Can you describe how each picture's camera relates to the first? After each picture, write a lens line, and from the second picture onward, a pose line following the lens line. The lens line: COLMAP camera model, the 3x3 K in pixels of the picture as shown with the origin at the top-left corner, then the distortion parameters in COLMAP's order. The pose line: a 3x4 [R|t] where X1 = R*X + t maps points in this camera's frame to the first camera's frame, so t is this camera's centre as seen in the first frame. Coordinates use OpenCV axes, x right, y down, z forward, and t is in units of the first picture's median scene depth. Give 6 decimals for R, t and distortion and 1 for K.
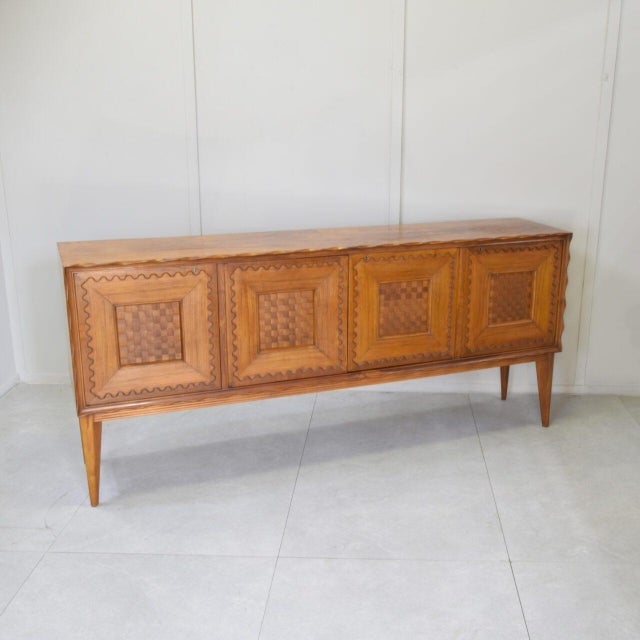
lens RADIAL K [[717.0, 0, 351.2], [0, 717.0, 300.3], [0, 0, 1]] dist [-0.001118, -0.000063]
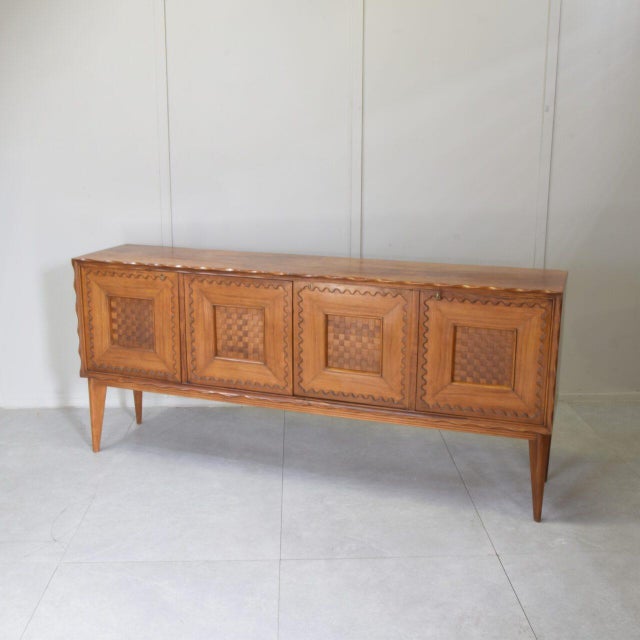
lens RADIAL K [[717.0, 0, 351.2], [0, 717.0, 300.3], [0, 0, 1]] dist [-0.001118, -0.000063]
pose [[0.787937, 0.138680, -0.599936, 0.681851], [-0.161597, 0.986729, 0.015853, -0.065695], [0.594173, 0.084457, 0.799891, 0.227423]]
